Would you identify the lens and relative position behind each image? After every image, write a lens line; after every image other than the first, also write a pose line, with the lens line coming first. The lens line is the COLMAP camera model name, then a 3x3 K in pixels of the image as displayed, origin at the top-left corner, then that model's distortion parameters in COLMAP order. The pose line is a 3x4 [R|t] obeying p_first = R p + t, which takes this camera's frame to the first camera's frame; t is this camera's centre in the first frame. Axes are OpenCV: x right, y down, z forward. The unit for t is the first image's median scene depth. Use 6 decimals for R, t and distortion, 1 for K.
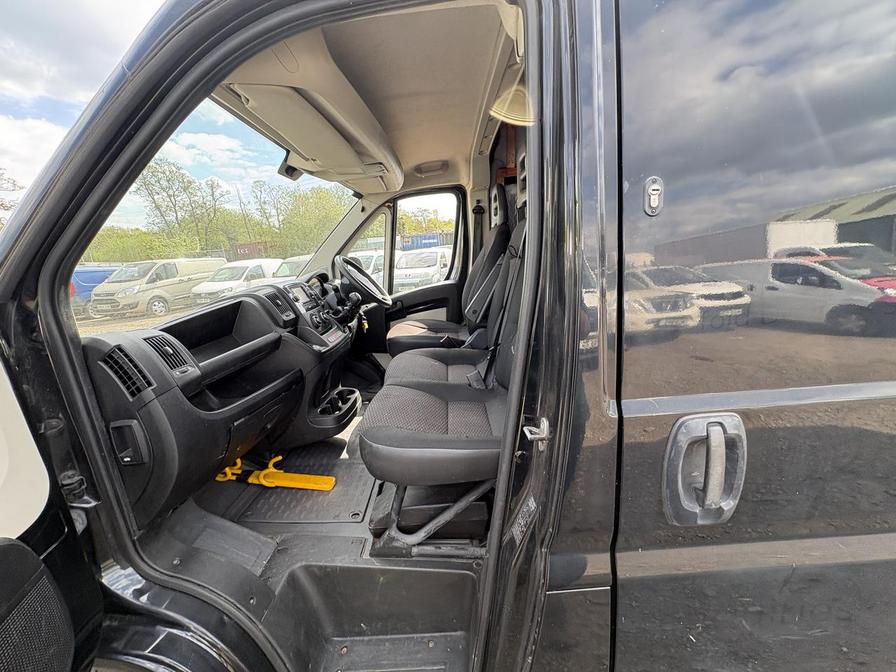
lens RADIAL K [[356.8, 0, 448.1], [0, 356.8, 336.5], [0, 0, 1]] dist [0.000392, -0.000238]
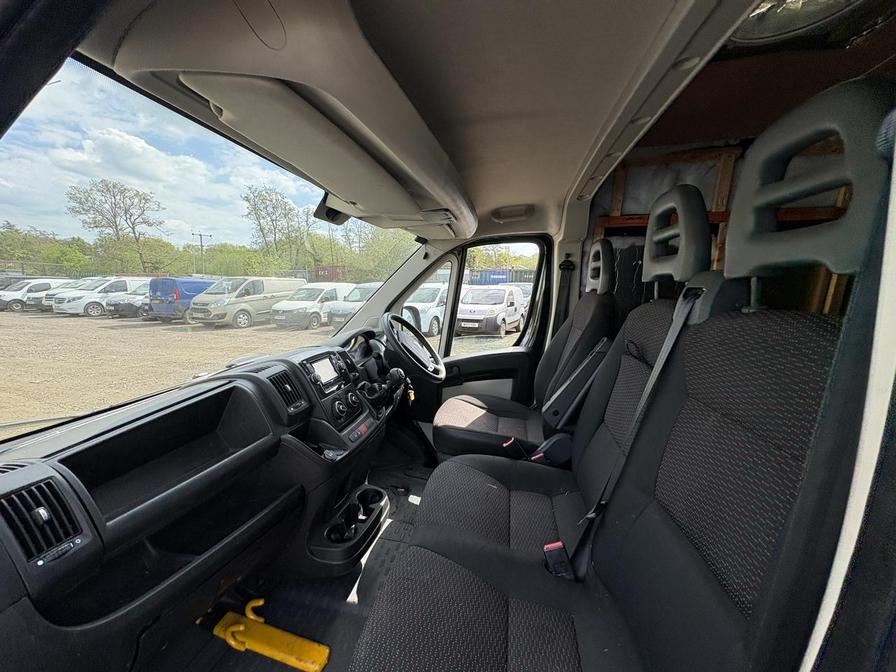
lens RADIAL K [[356.8, 0, 446.7], [0, 356.8, 335.9], [0, 0, 1]] dist [0.000392, -0.000238]
pose [[0.979503, 0.100744, -0.174428, -0.025584], [-0.115551, 0.990320, -0.076901, -0.120169], [0.164992, 0.095480, 0.981662, 0.215219]]
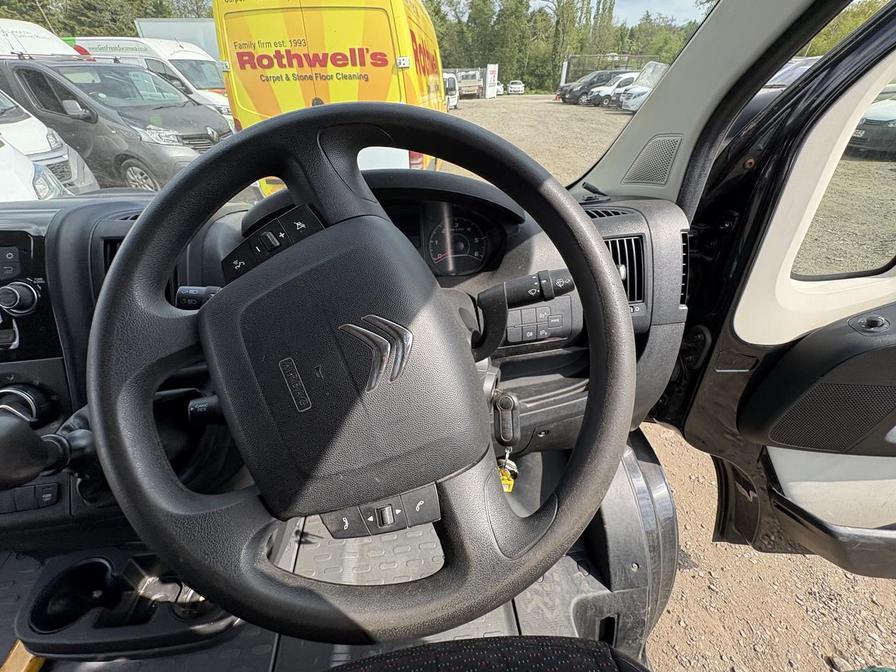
lens RADIAL K [[356.8, 0, 450.8], [0, 356.8, 336.4], [0, 0, 1]] dist [0.000392, -0.000238]
pose [[0.110529, 0.627885, -0.770418, -0.107653], [-0.219690, 0.771428, 0.597189, -0.230456], [0.969288, 0.103247, 0.223206, 0.936876]]
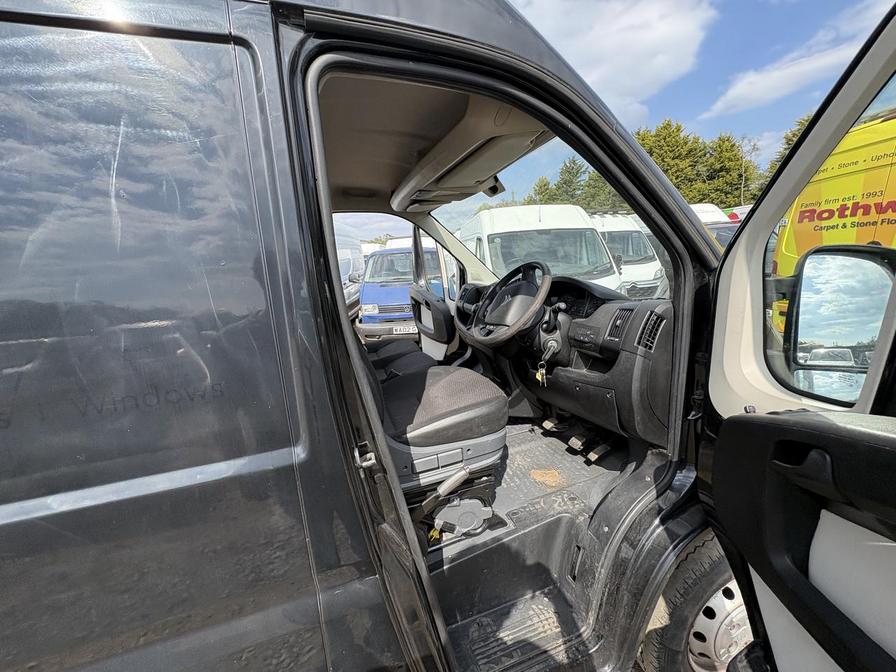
lens RADIAL K [[356.8, 0, 443.7], [0, 356.8, 337.2], [0, 0, 1]] dist [0.000392, -0.000238]
pose [[-0.948133, 0.193574, -0.252137, 0.089583], [0.069000, 0.899615, 0.431198, -0.376663], [0.310296, 0.391436, -0.866311, 1.496011]]
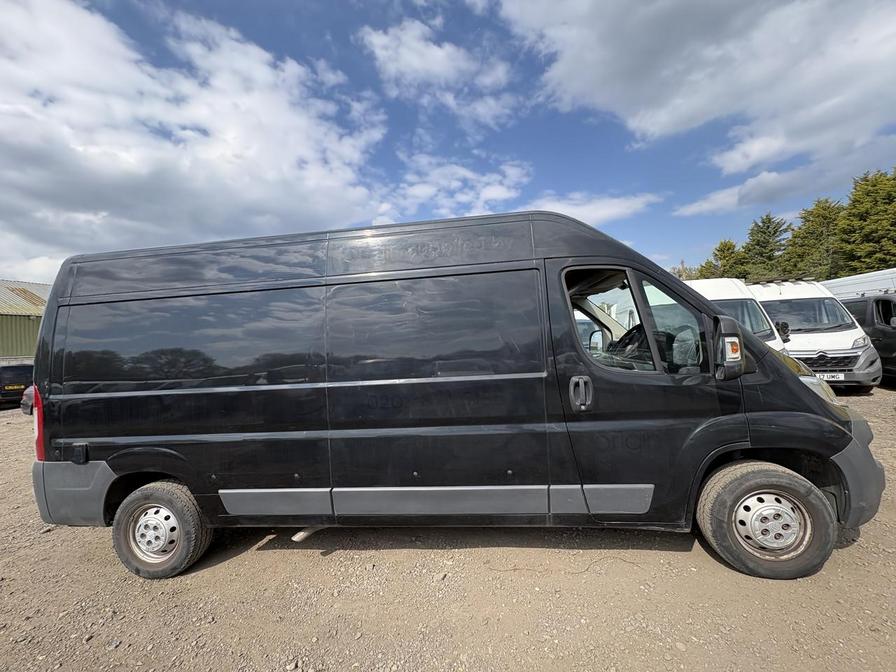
lens RADIAL K [[356.8, 0, 452.8], [0, 356.8, 334.5], [0, 0, 1]] dist [0.000392, -0.000238]
pose [[-0.984688, 0.135592, 0.109560, 0.258627], [0.154843, 0.969020, 0.192414, -0.505506], [-0.080077, 0.206432, -0.975179, 2.160479]]
